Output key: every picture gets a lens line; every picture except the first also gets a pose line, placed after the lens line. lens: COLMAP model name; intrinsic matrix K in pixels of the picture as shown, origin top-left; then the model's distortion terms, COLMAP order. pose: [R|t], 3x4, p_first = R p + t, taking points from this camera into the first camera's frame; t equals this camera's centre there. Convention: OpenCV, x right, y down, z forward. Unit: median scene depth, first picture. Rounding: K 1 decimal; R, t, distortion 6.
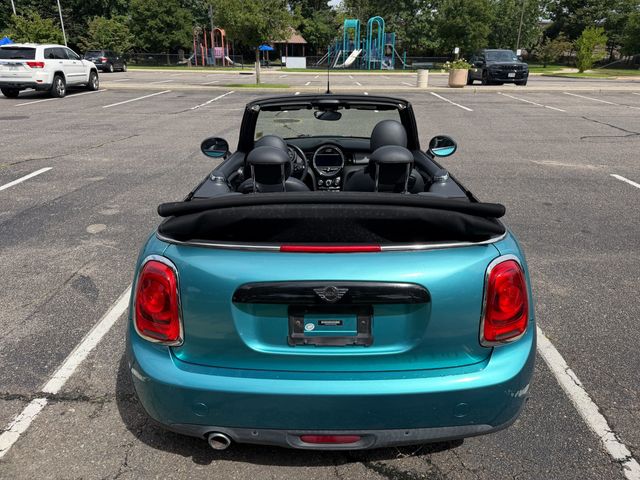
lens RADIAL K [[450.1, 0, 322.6], [0, 450.1, 239.5], [0, 0, 1]] dist [0.006100, -0.017741]
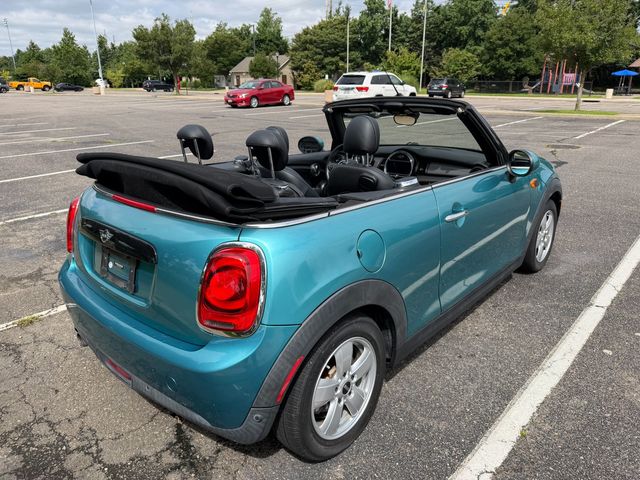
lens RADIAL K [[450.1, 0, 323.4], [0, 450.1, 242.2], [0, 0, 1]] dist [0.006100, -0.017741]
pose [[0.758128, 0.202729, -0.619792, 0.043916], [-0.234127, 0.971697, 0.031450, -0.001257], [0.608626, 0.121267, 0.784136, 0.015241]]
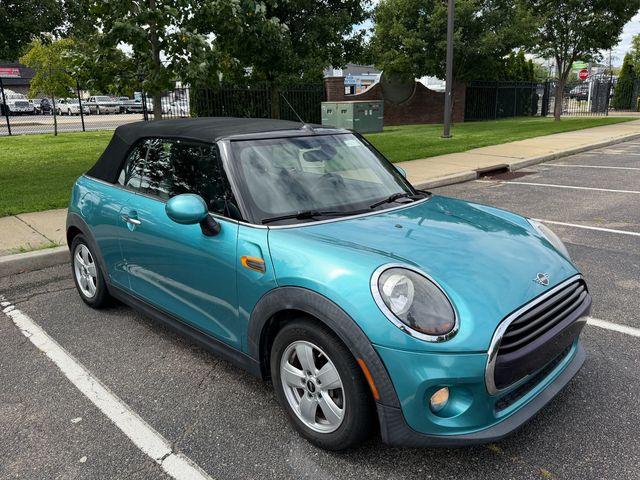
lens RADIAL K [[524.1, 0, 322.2], [0, 524.1, 243.1], [0, 0, 1]] dist [0.014651, -0.030769]
pose [[-0.692577, 0.185791, -0.697007, 0.057689], [-0.263973, 0.833960, 0.484591, -0.049404], [0.671309, 0.519608, -0.528538, 0.130451]]
